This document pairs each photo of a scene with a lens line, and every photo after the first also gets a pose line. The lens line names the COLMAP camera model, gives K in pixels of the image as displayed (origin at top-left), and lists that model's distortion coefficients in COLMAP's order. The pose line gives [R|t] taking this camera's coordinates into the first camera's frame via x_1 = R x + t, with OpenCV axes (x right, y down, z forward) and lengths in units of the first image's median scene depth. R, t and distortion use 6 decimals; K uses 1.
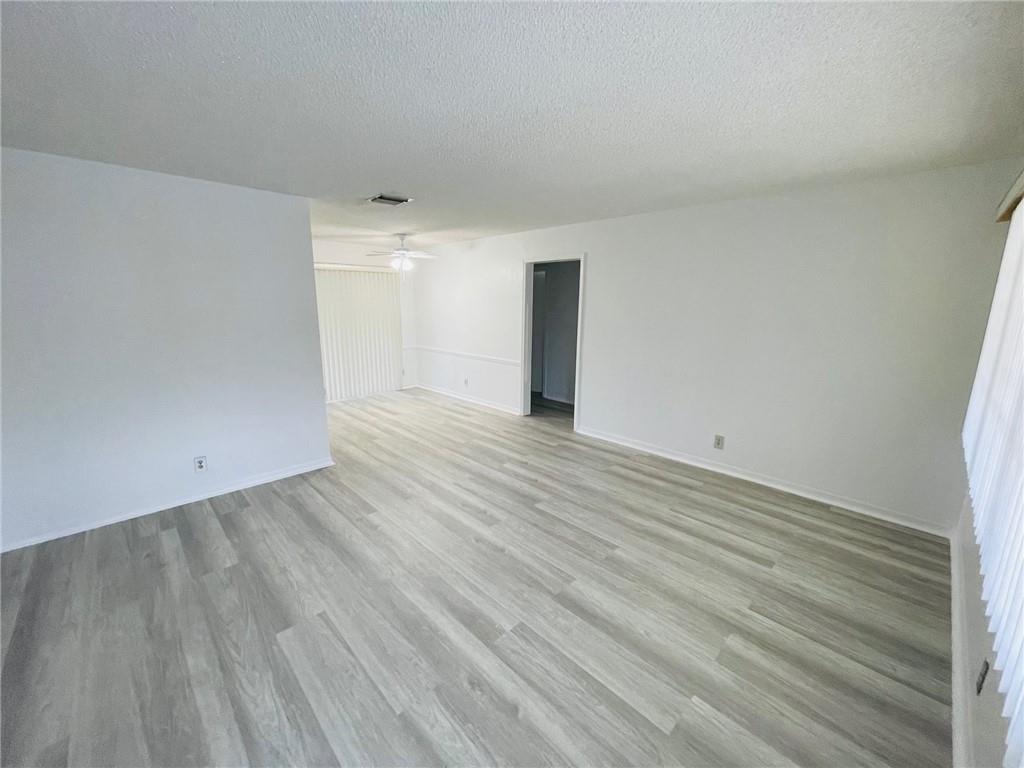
lens RADIAL K [[411.3, 0, 510.4], [0, 411.3, 384.5], [0, 0, 1]] dist [-0.005812, 0.000789]
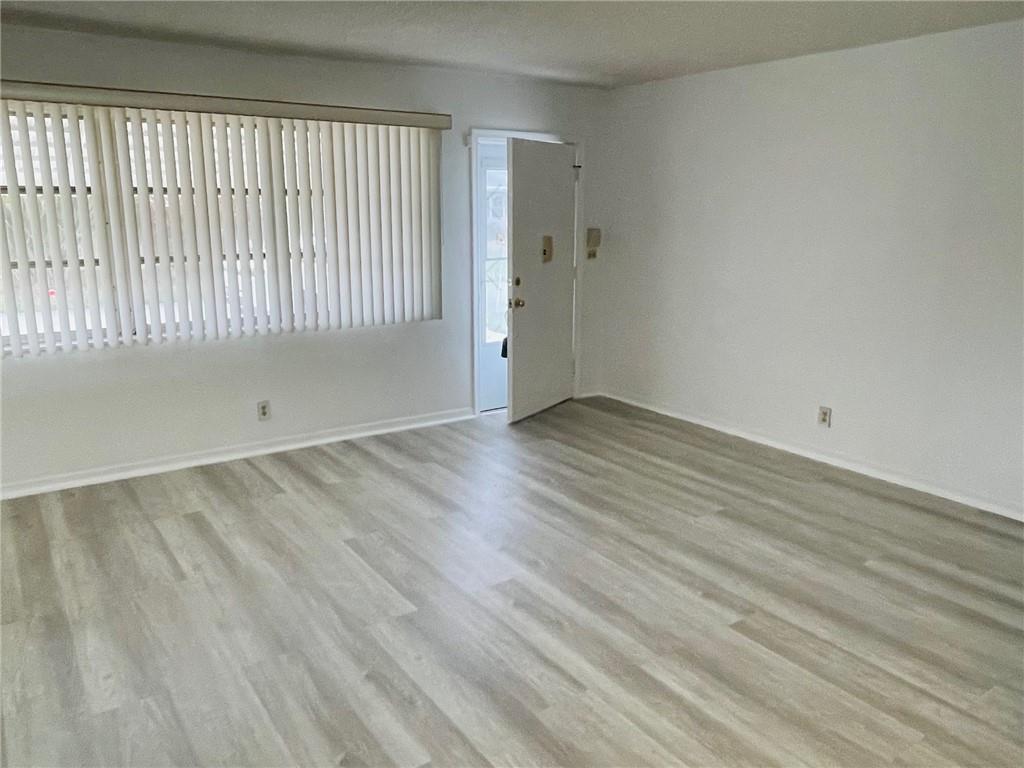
lens RADIAL K [[769.1, 0, 510.8], [0, 769.1, 381.3], [0, 0, 1]] dist [-0.001530, 0.001283]
pose [[-0.987370, -0.044024, 0.152193, -0.205144], [0.024078, 0.907765, 0.418788, -0.387713], [-0.156592, 0.417163, -0.895239, 1.881551]]
